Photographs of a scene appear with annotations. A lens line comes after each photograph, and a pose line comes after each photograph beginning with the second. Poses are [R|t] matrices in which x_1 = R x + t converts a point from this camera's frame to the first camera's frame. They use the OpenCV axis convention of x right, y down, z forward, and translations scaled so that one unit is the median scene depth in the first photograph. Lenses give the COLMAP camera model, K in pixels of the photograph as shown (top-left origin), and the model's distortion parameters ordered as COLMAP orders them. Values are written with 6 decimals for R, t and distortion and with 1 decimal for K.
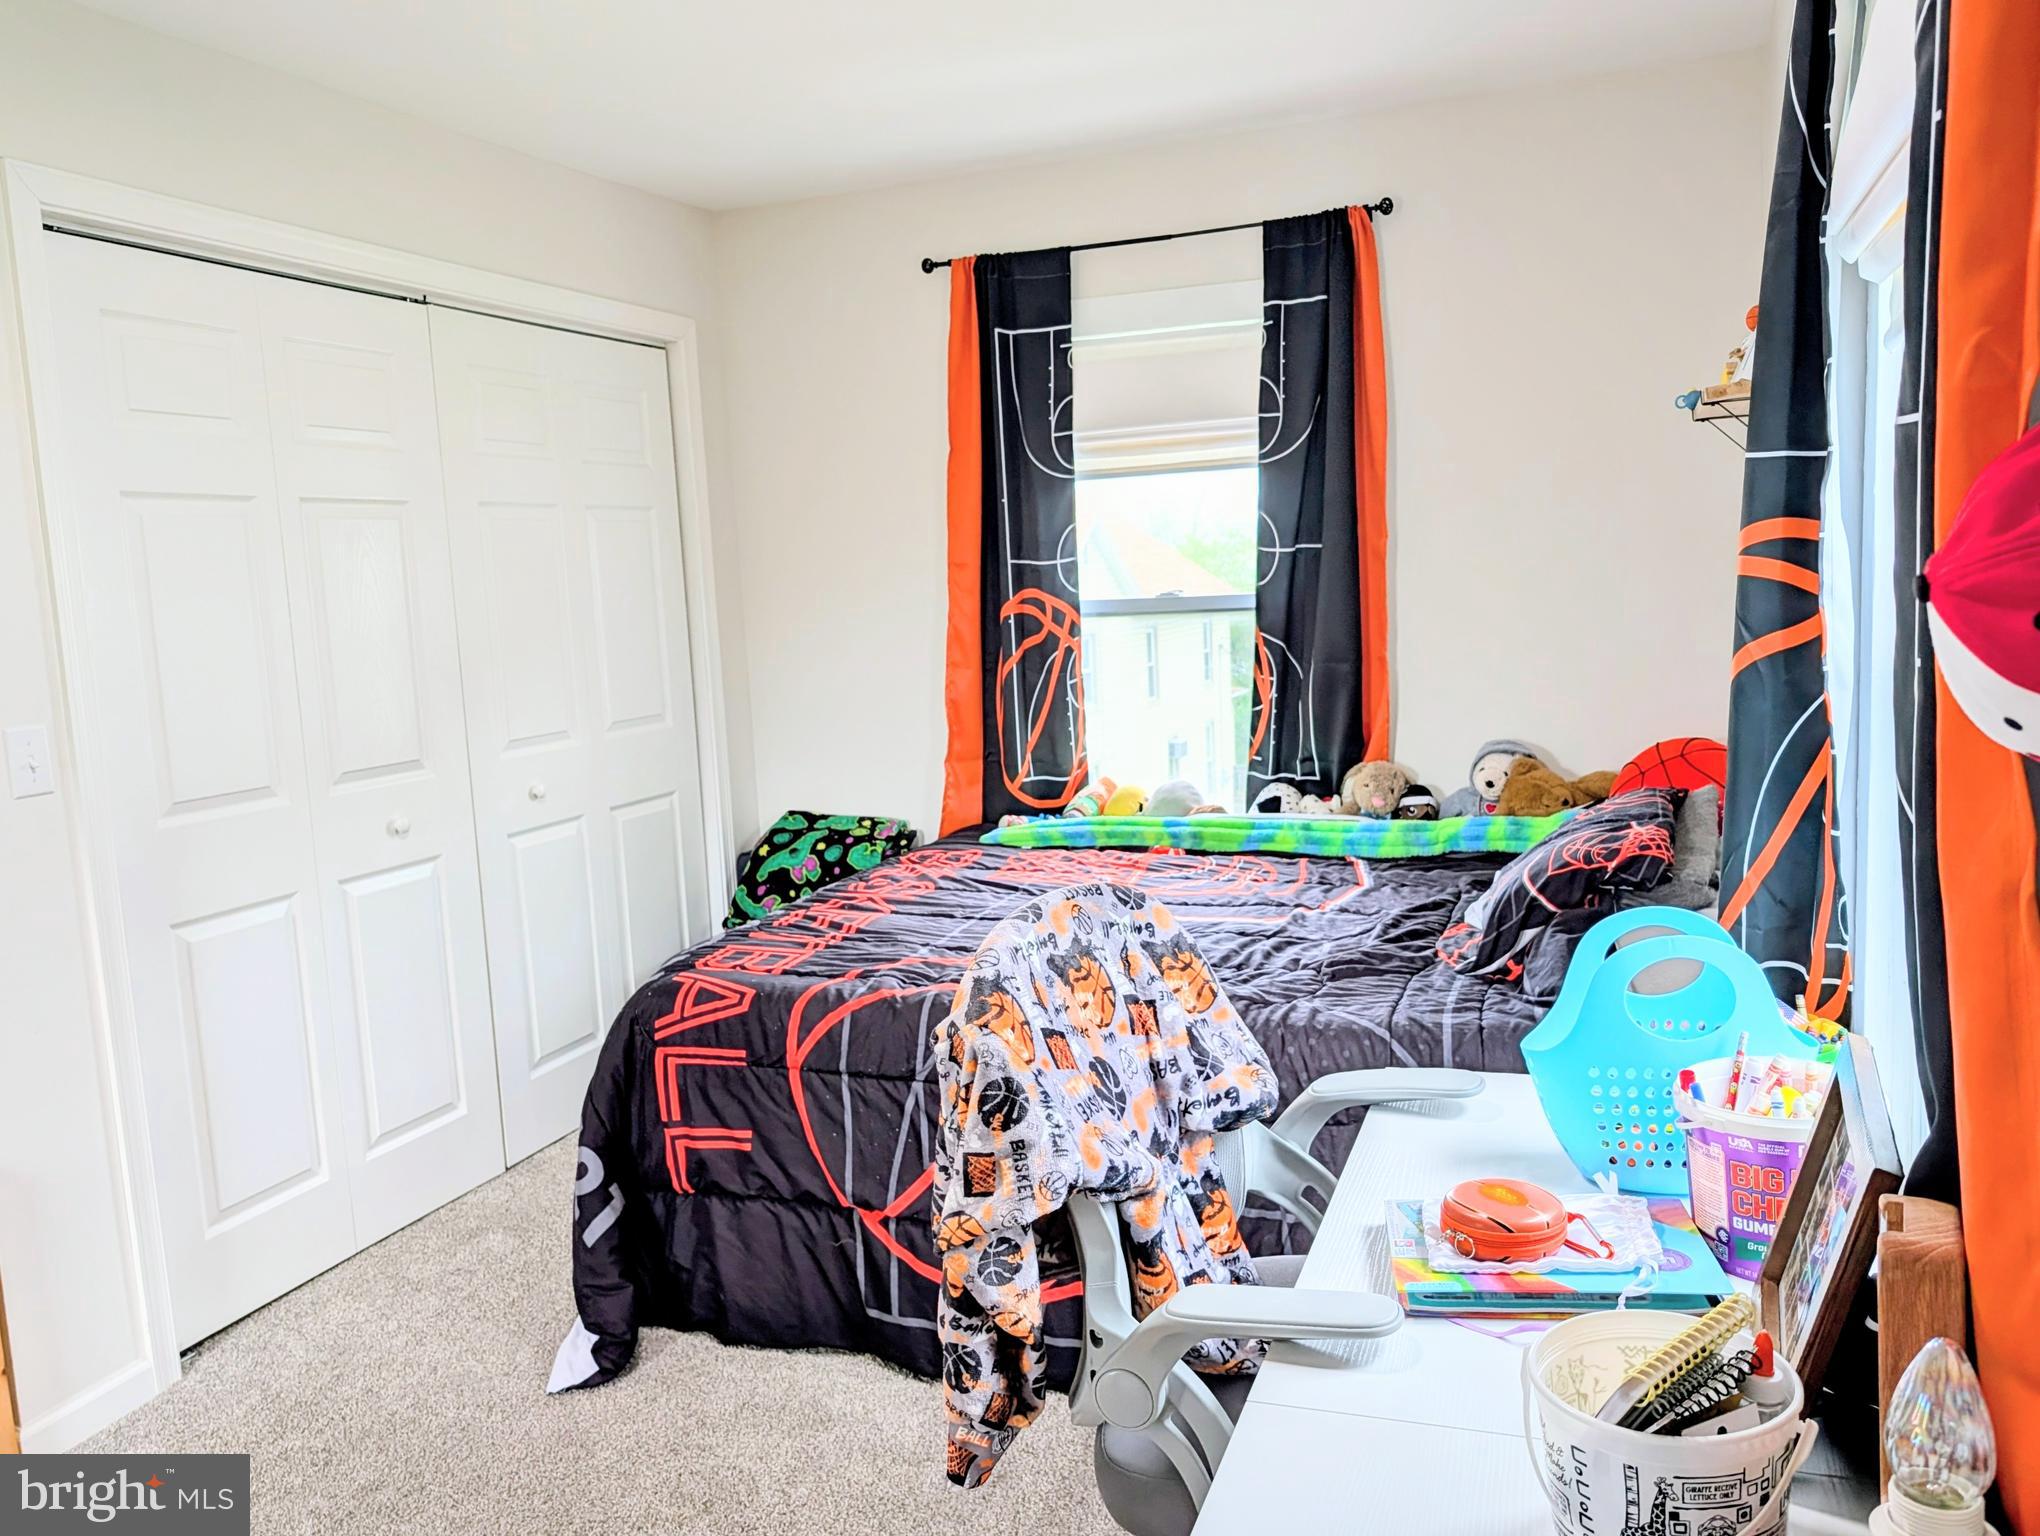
lens RADIAL K [[1550.5, 0, 1020.0], [0, 1550.5, 768.0], [0, 0, 1]] dist [0.044628, -0.001056]
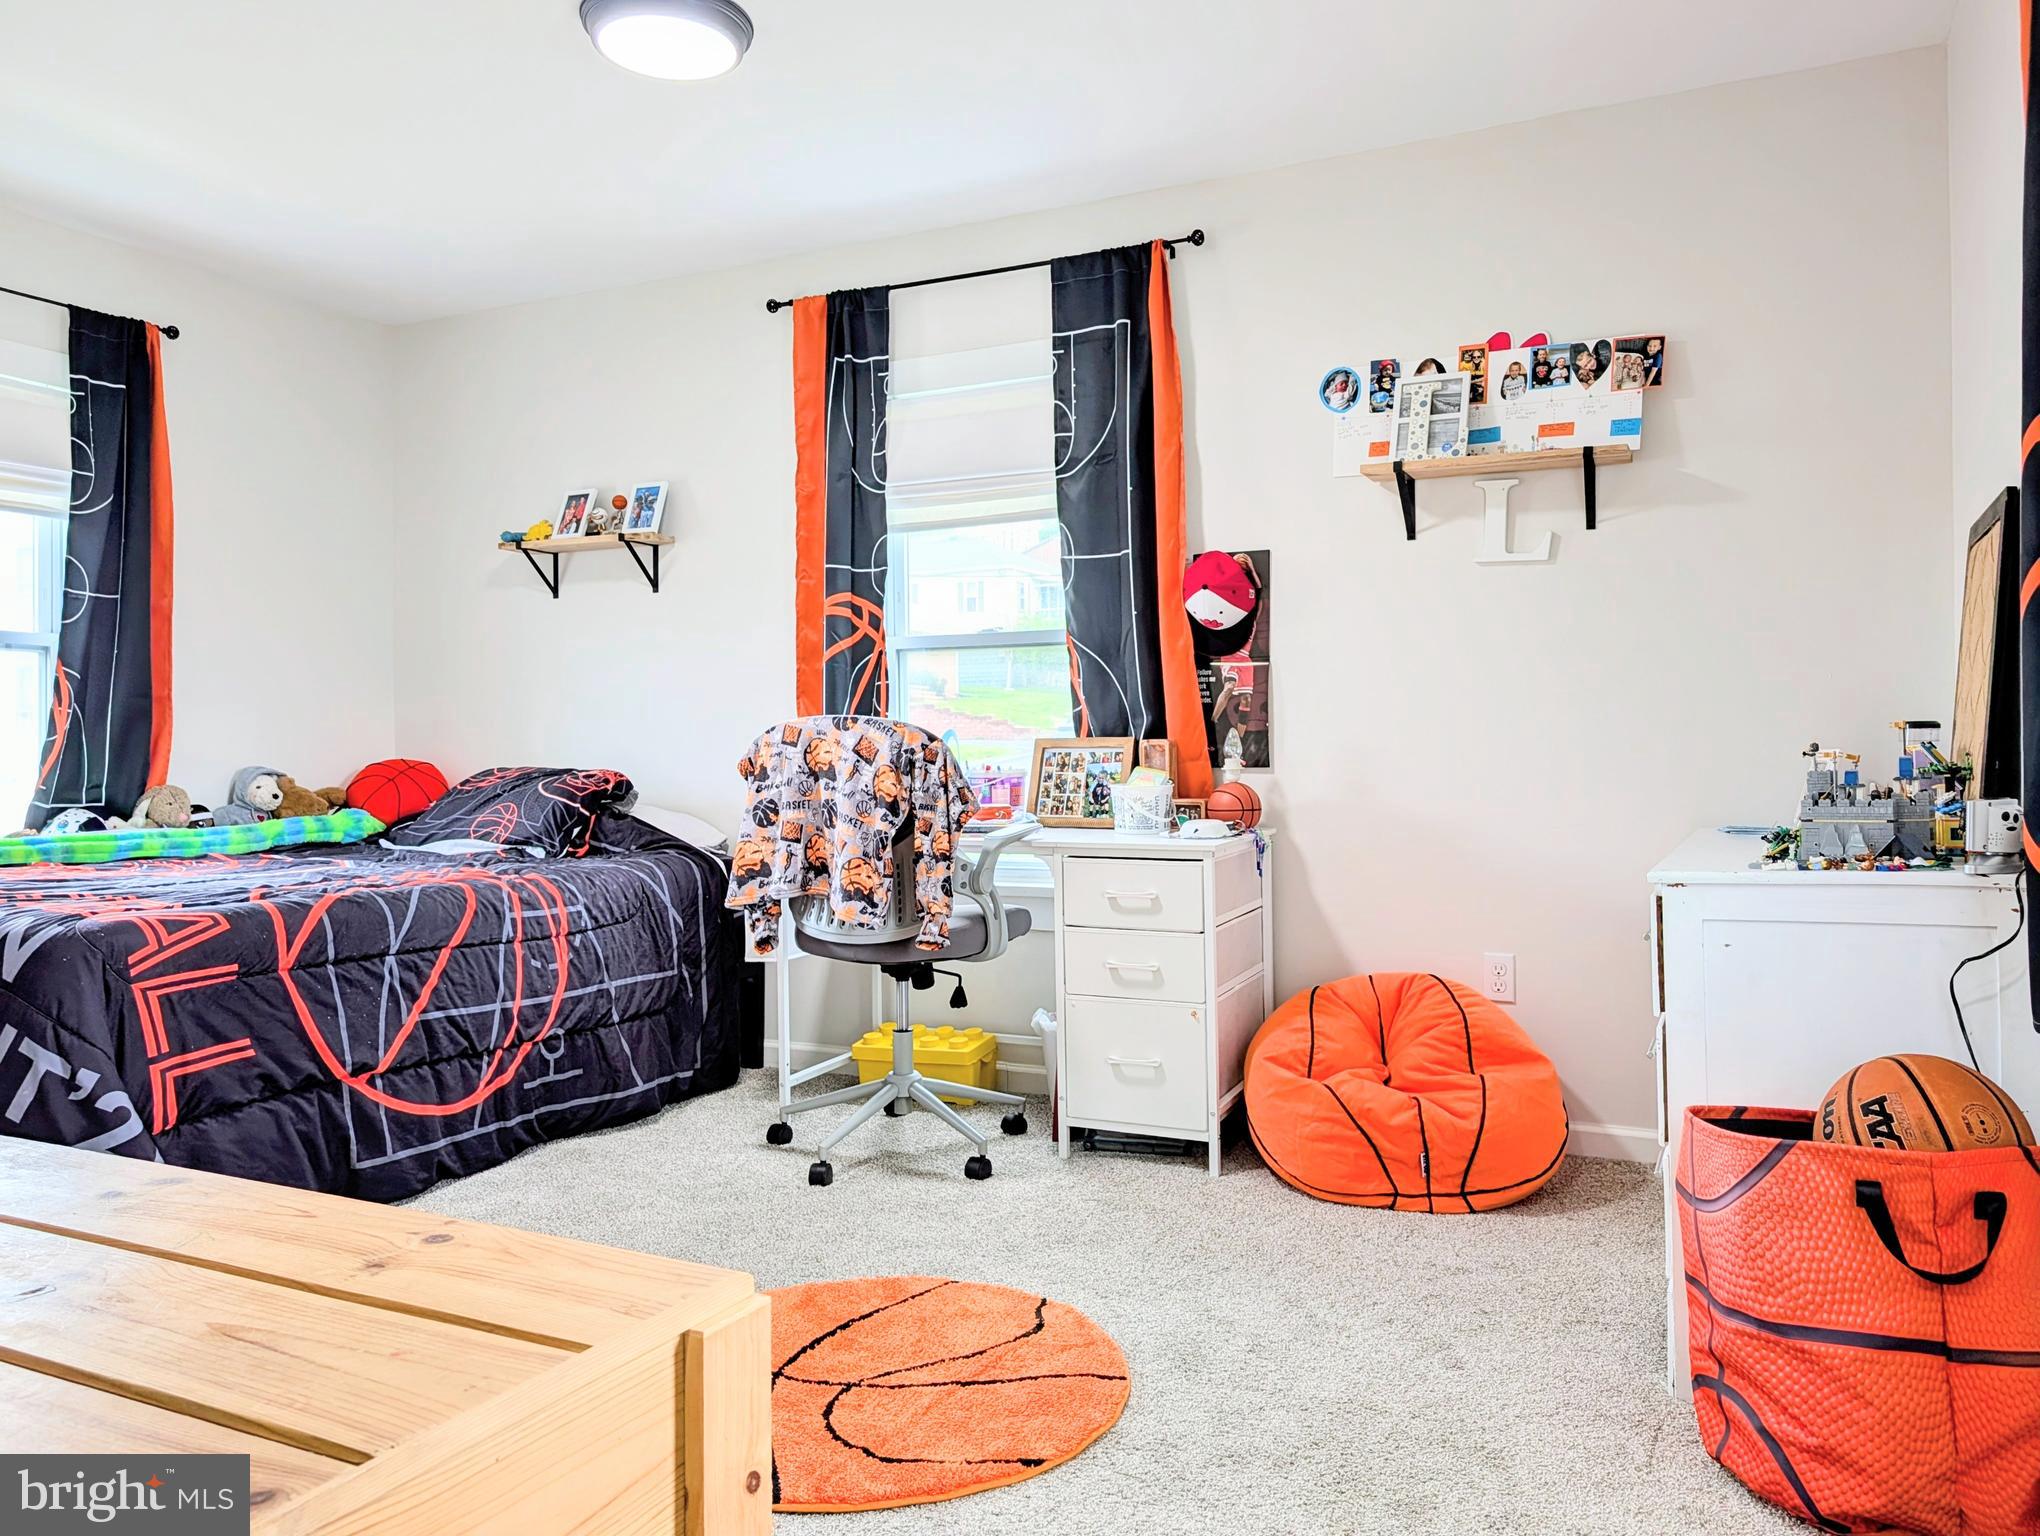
lens RADIAL K [[1550.5, 0, 1020.0], [0, 1550.5, 768.0], [0, 0, 1]] dist [0.044628, -0.001056]
pose [[0.091665, 0.037709, 0.995076, -1.197134], [0.136977, 0.989306, -0.050108, 0.175394], [-0.986324, 0.140896, 0.085520, 0.358127]]
